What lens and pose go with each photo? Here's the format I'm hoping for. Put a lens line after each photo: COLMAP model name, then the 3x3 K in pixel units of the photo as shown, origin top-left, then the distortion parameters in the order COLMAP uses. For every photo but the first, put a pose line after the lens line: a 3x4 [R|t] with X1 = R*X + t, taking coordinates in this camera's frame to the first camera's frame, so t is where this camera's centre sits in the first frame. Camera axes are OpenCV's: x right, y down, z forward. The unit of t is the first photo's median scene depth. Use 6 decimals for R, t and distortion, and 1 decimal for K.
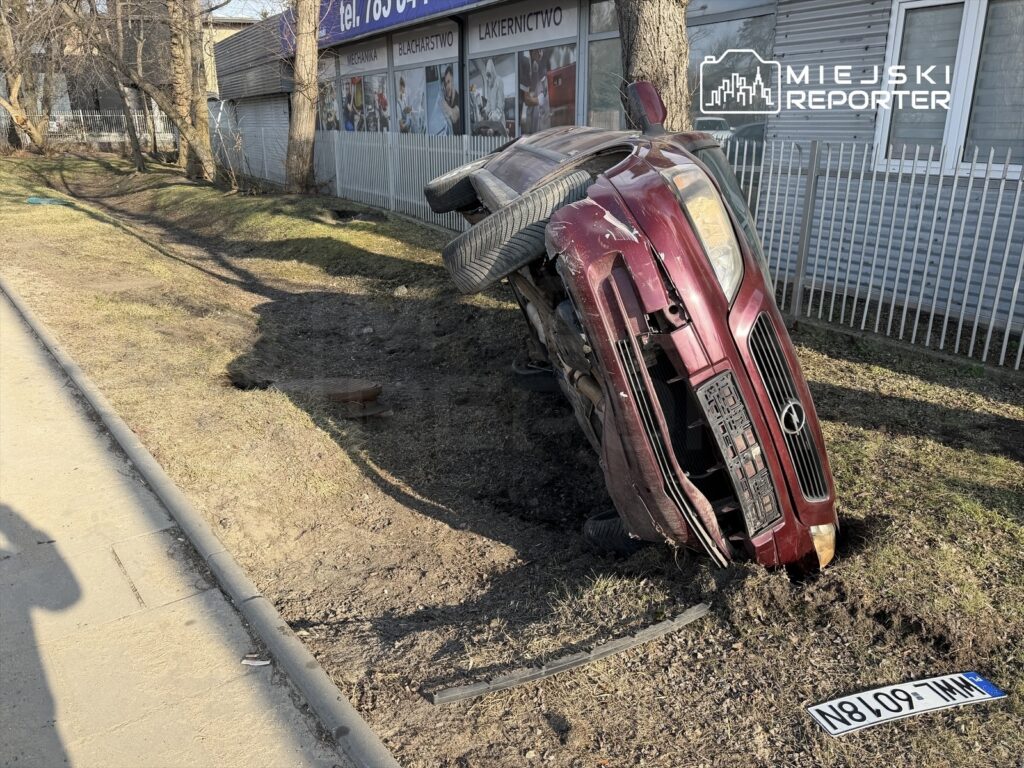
lens RADIAL K [[793.9, 0, 524.7], [0, 793.9, 389.0], [0, 0, 1]] dist [0.056554, -0.080138]
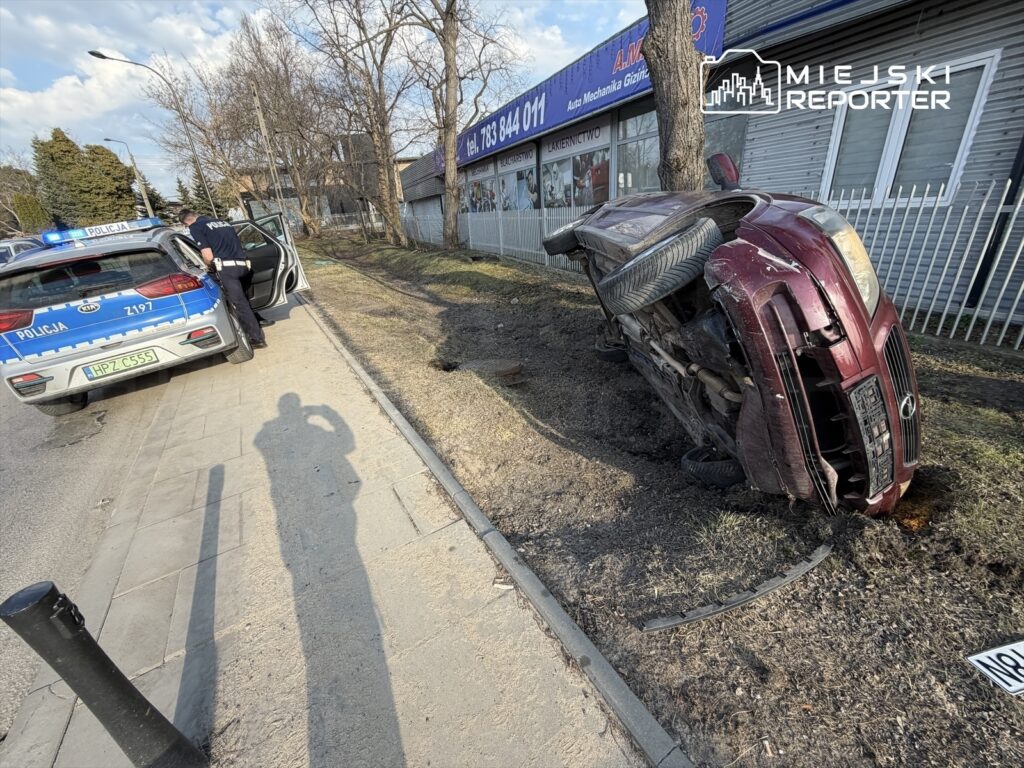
lens RADIAL K [[408.9, 0, 507.4], [0, 408.9, 384.4], [0, 0, 1]] dist [-0.001528, 0.001054]
pose [[0.990934, -0.027208, -0.131563, -0.146293], [0.039473, 0.995019, 0.091536, -0.058587], [0.128417, -0.095899, 0.987073, 0.202570]]
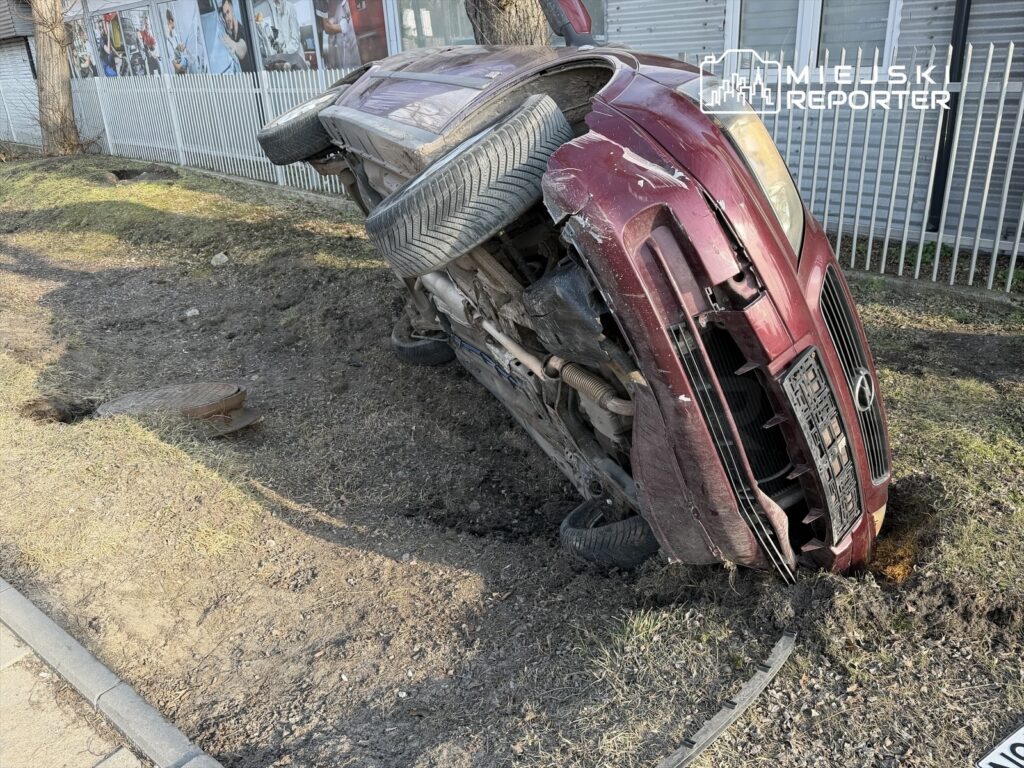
lens RADIAL K [[793.9, 0, 515.4], [0, 793.9, 385.7], [0, 0, 1]] dist [0.056554, -0.080138]
pose [[0.967497, -0.142348, 0.209016, -0.121337], [0.126898, 0.988213, 0.085623, -0.058526], [-0.218741, -0.056317, 0.974157, 0.208724]]
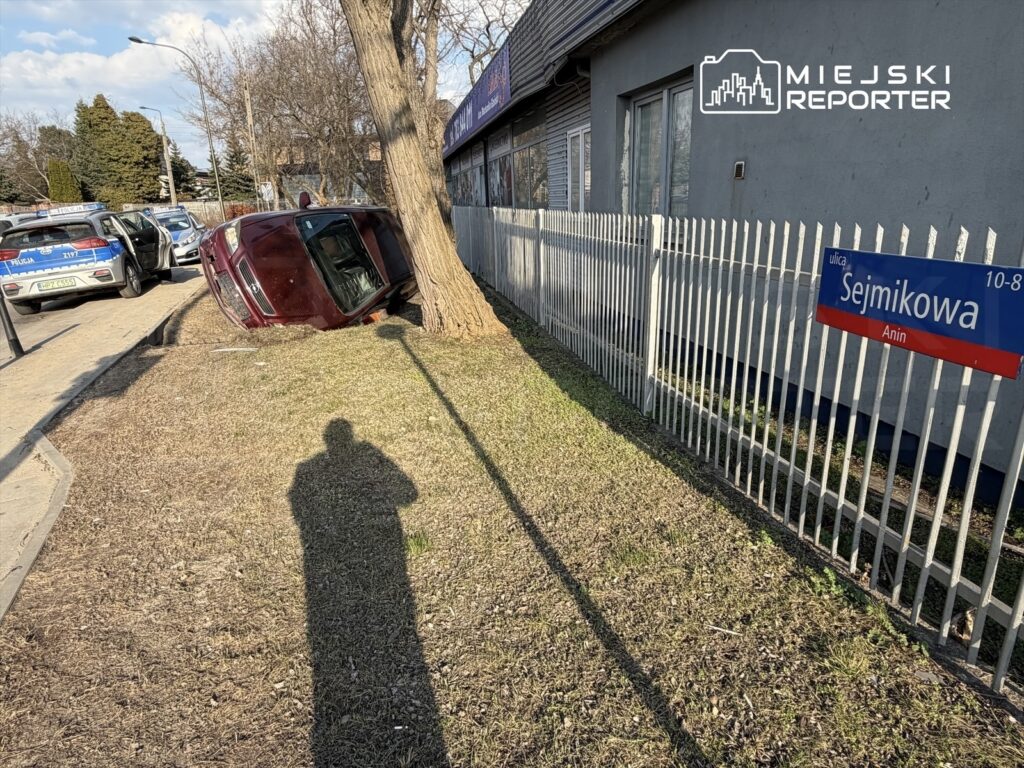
lens RADIAL K [[597.7, 0, 514.4], [0, 597.7, 390.3], [0, 0, 1]] dist [-0.009196, 0.000284]
pose [[0.950601, 0.064791, -0.303578, 1.471641], [-0.066201, 0.997790, 0.005655, 0.255450], [0.303273, 0.014722, 0.952790, -0.764240]]
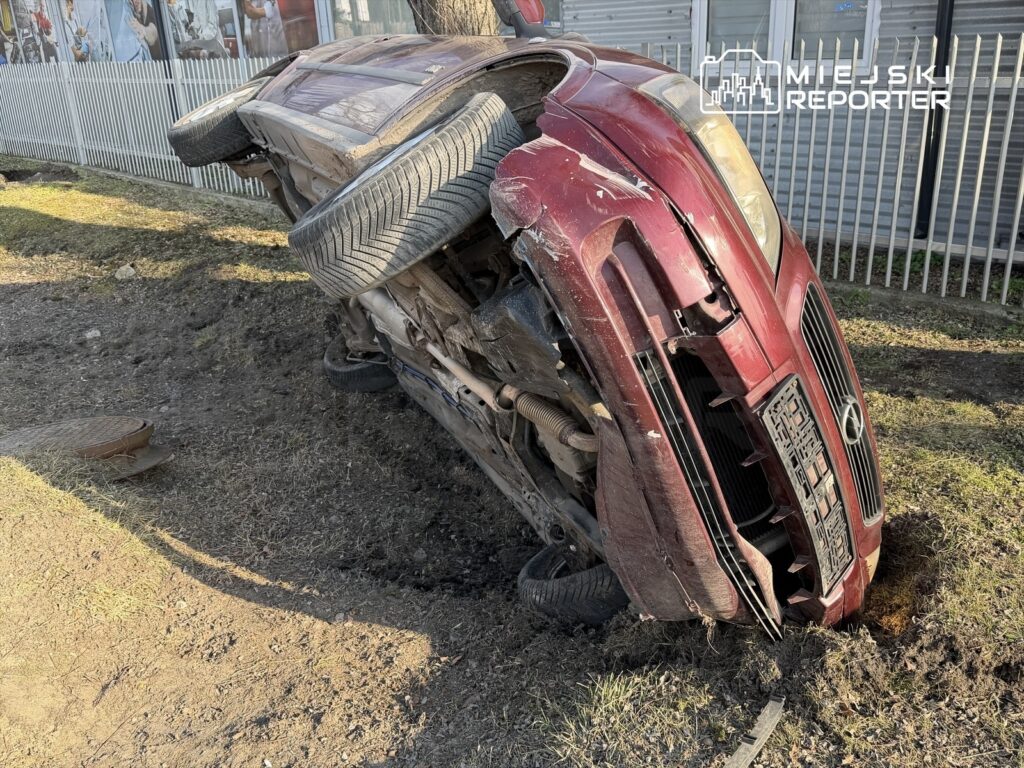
lens RADIAL K [[892.0, 0, 512.3], [0, 892.0, 378.7], [0, 0, 1]] dist [0.061713, -0.094003]
pose [[0.953862, -0.147235, 0.261666, -0.115428], [0.136394, 0.988883, 0.059224, -0.065166], [-0.267477, -0.020802, 0.963340, 0.215543]]
